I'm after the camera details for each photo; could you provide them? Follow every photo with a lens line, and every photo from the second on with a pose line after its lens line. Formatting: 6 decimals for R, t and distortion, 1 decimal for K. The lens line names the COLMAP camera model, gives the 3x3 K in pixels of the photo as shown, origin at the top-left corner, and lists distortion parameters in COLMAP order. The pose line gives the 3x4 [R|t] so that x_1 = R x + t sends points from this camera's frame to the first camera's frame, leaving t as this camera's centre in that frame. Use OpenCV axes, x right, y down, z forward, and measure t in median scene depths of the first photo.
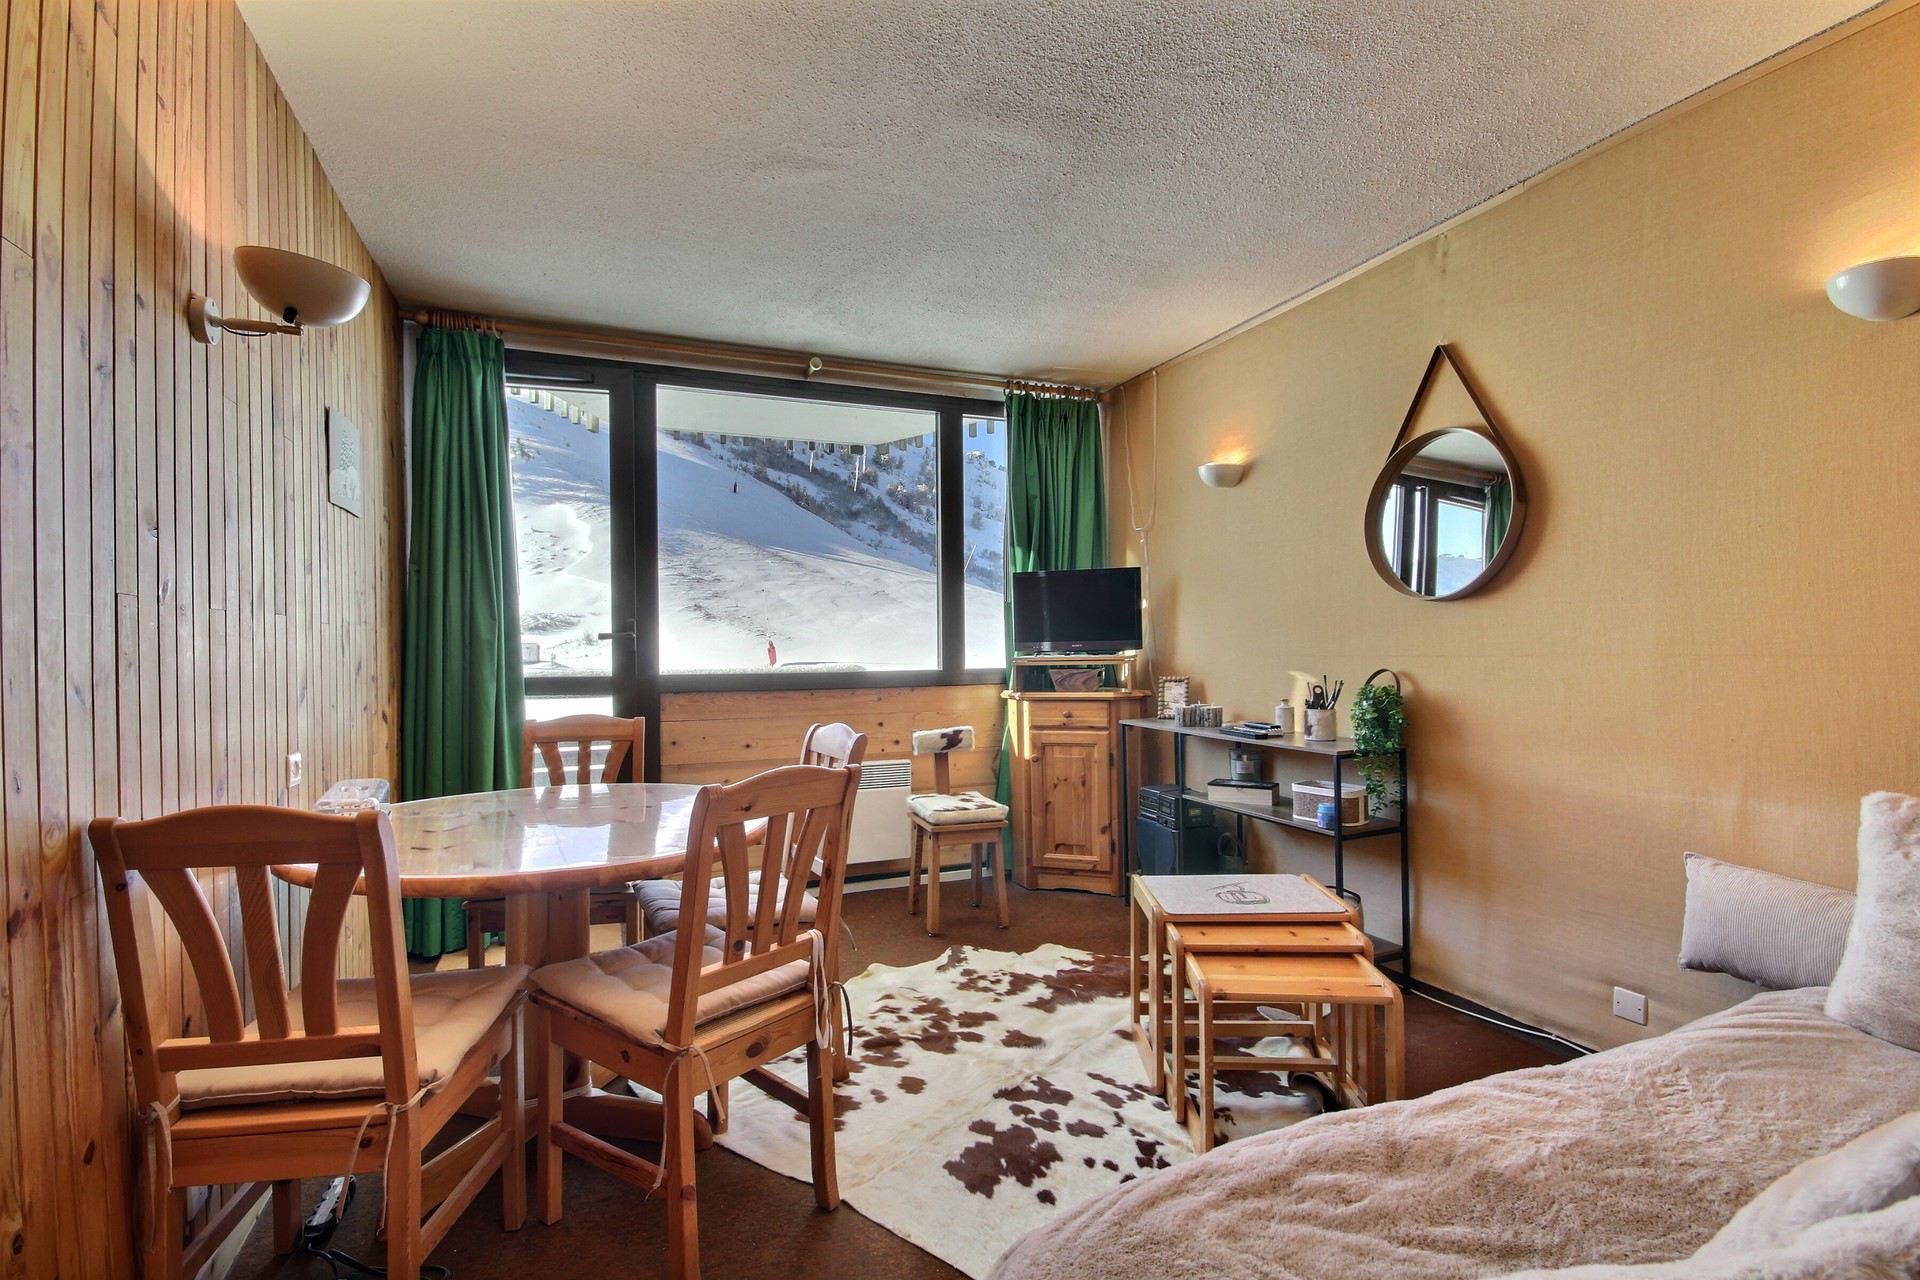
lens RADIAL K [[892.9, 0, 970.4], [0, 892.9, 639.3], [0, 0, 1]] dist [0.000294, -0.002406]
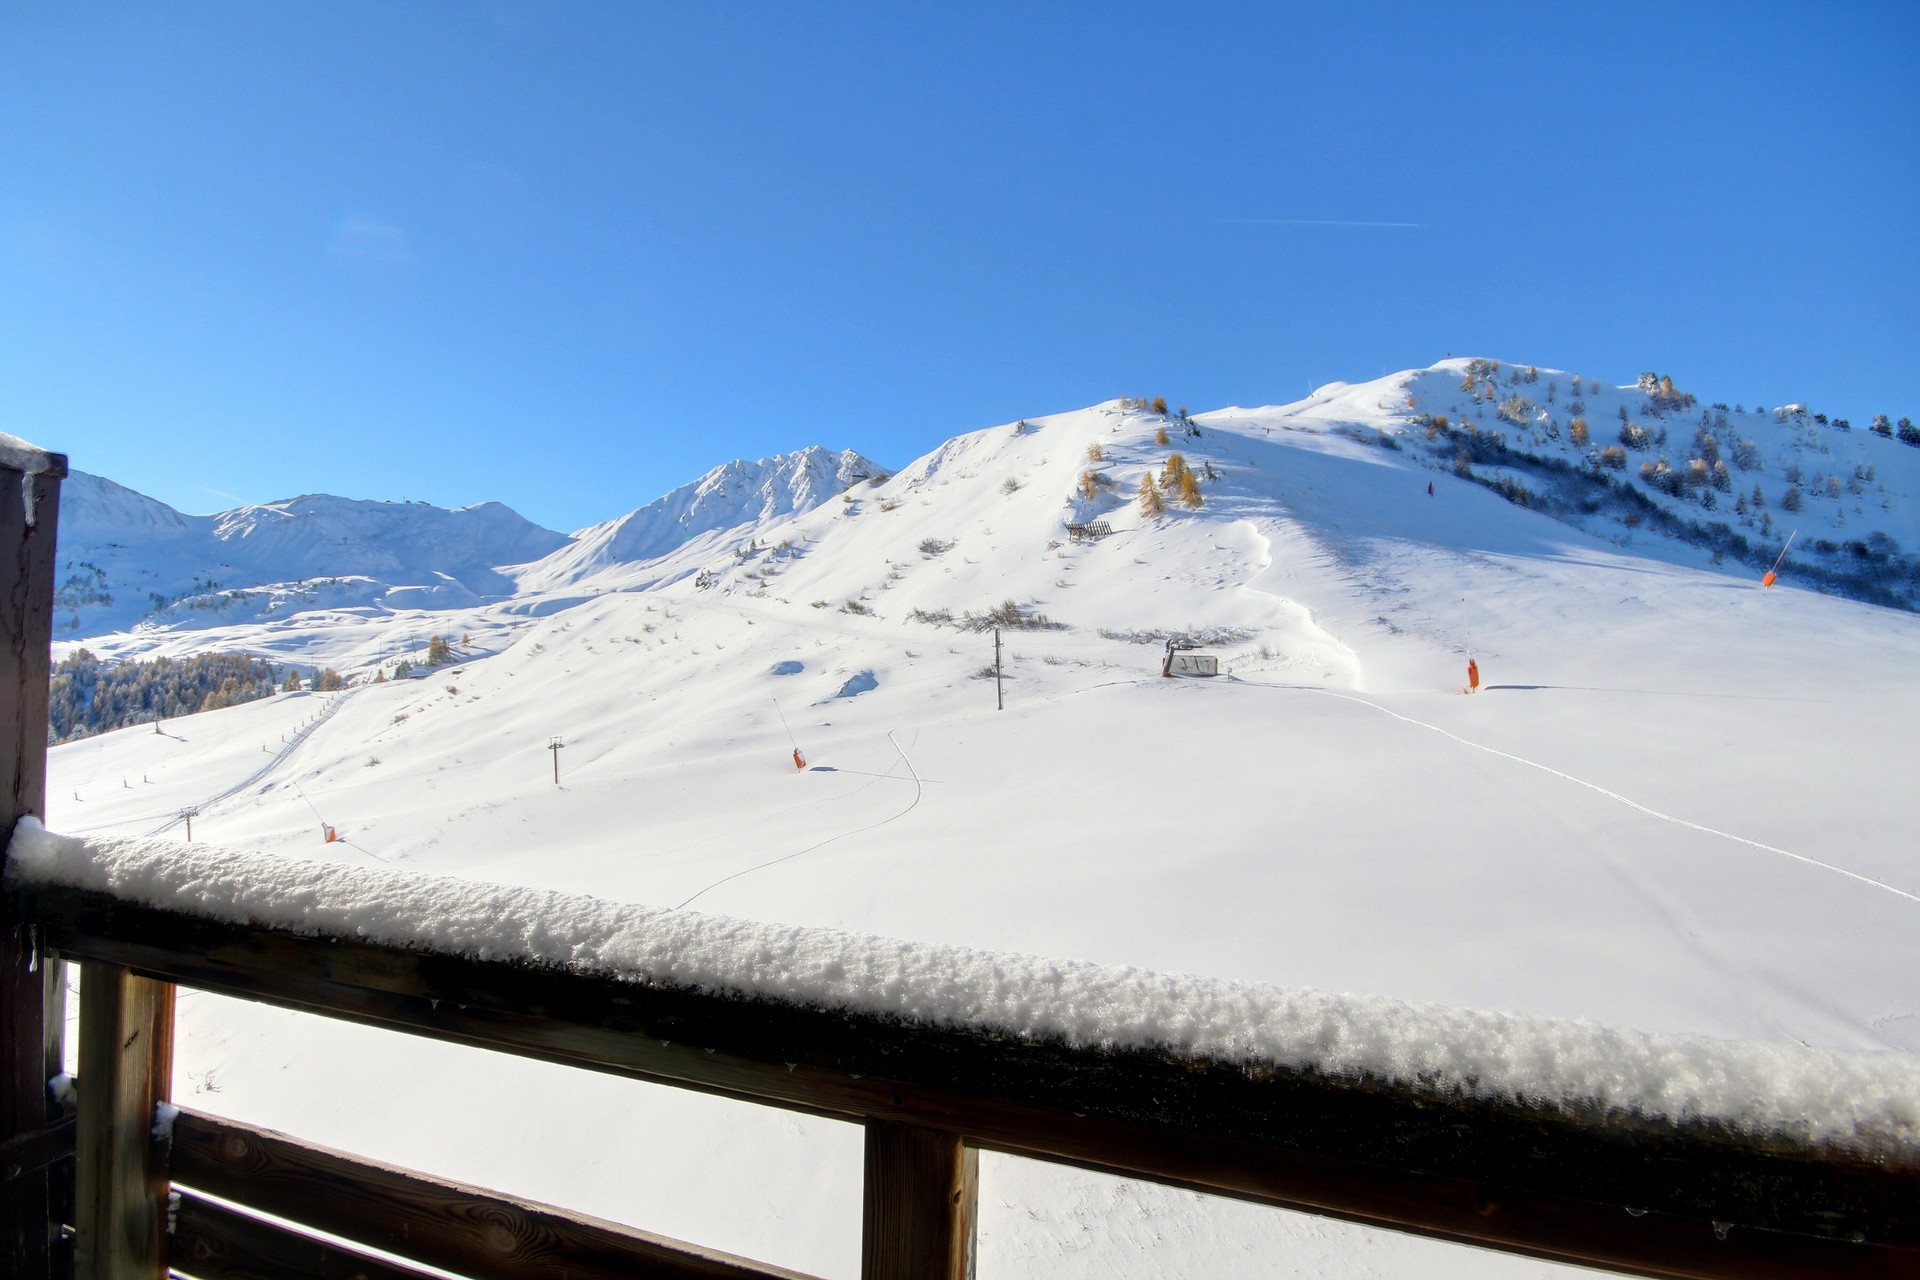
lens RADIAL K [[892.9, 0, 955.8], [0, 892.9, 643.1], [0, 0, 1]] dist [0.000294, -0.002406]
pose [[0.734725, 0.009421, -0.678300, -0.184855], [-0.017881, 0.999825, -0.005482, 0.005377], [0.678130, 0.016156, 0.734764, 0.982488]]
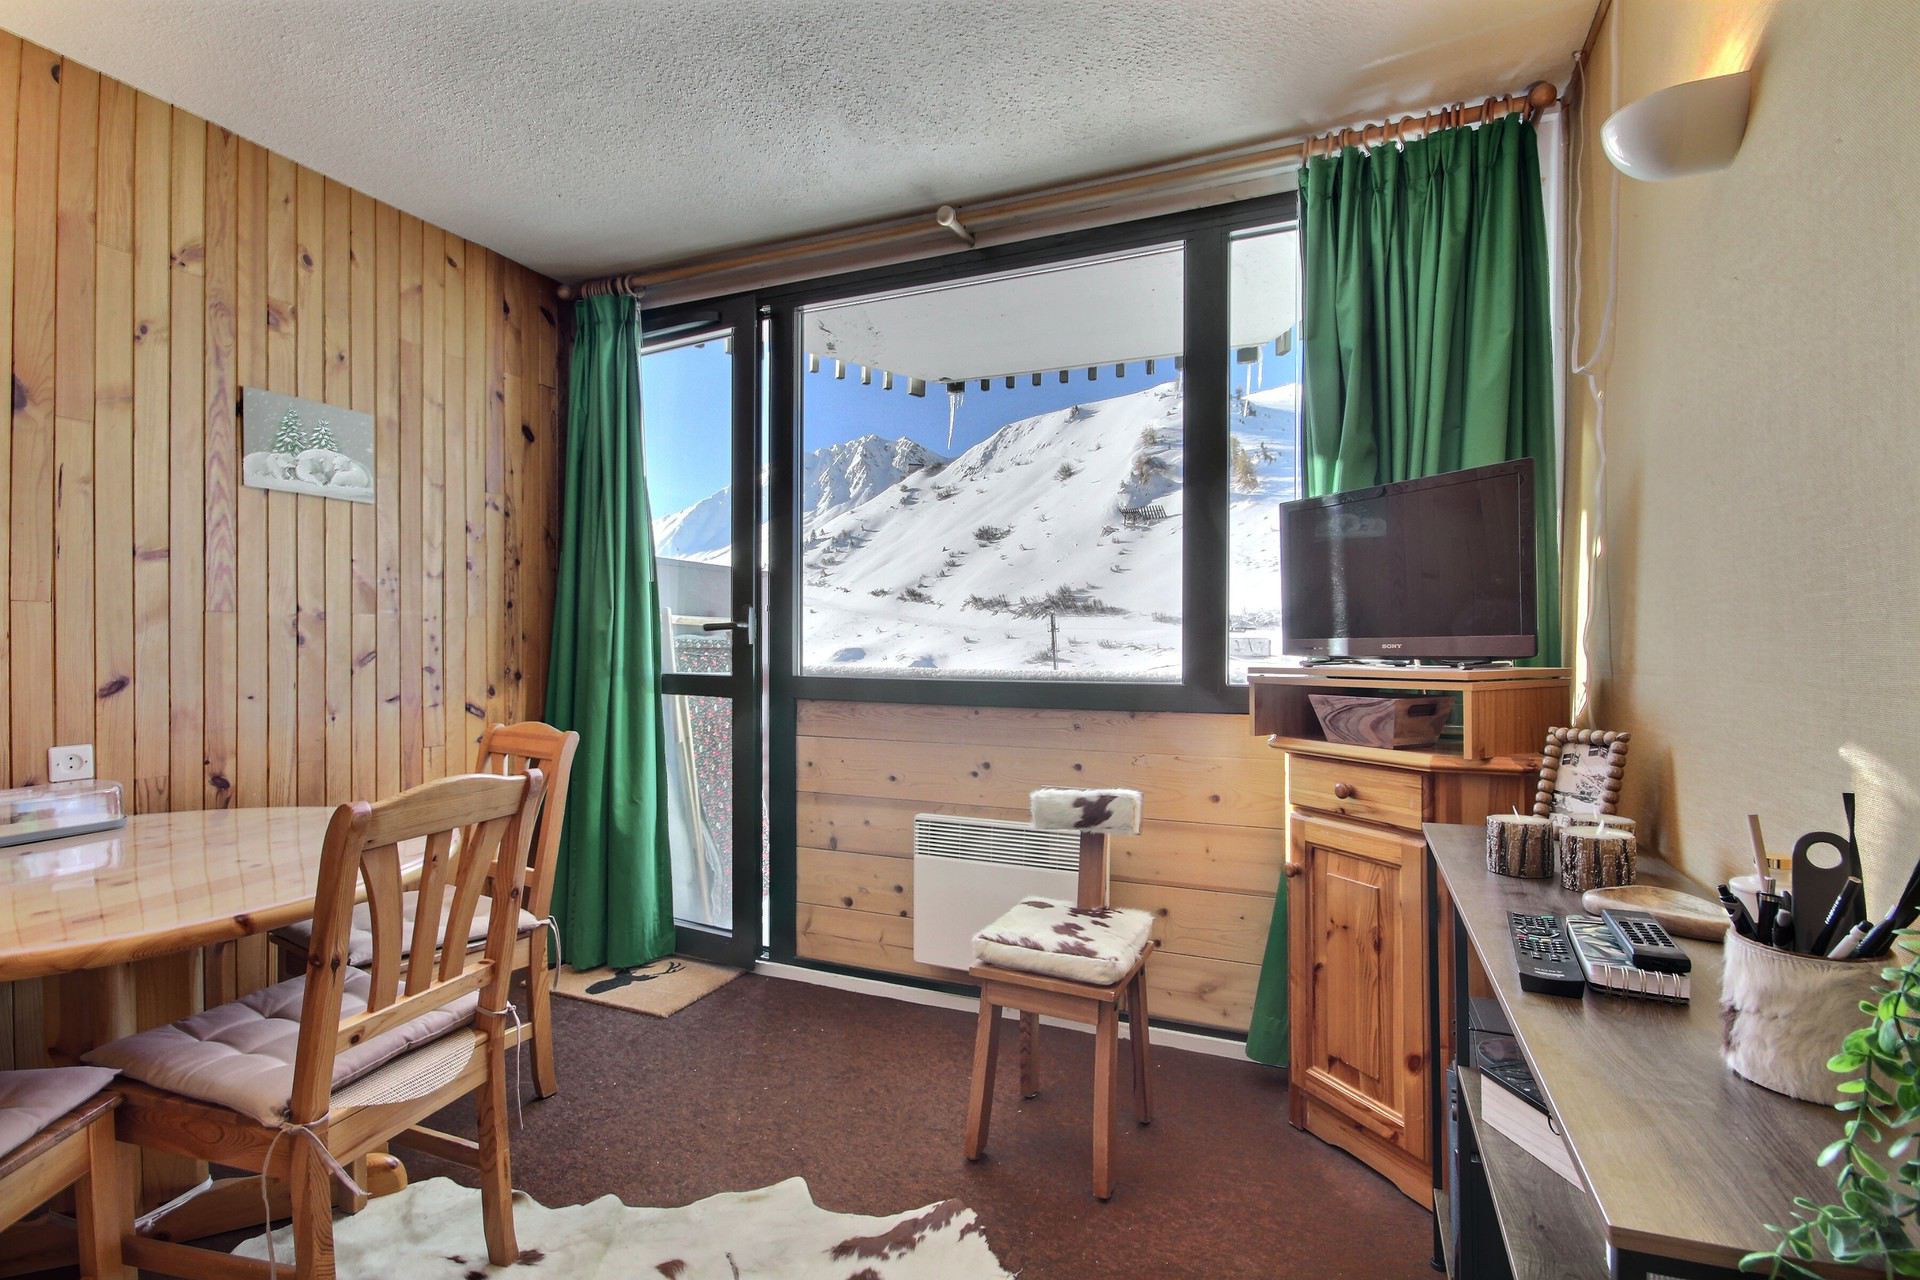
lens RADIAL K [[892.9, 0, 963.8], [0, 892.9, 642.1], [0, 0, 1]] dist [0.000294, -0.002406]
pose [[0.696400, 0.010013, -0.717584, 0.282584], [-0.003862, 0.999940, 0.010205, 0.001113], [0.717644, -0.004336, 0.696397, 0.485970]]
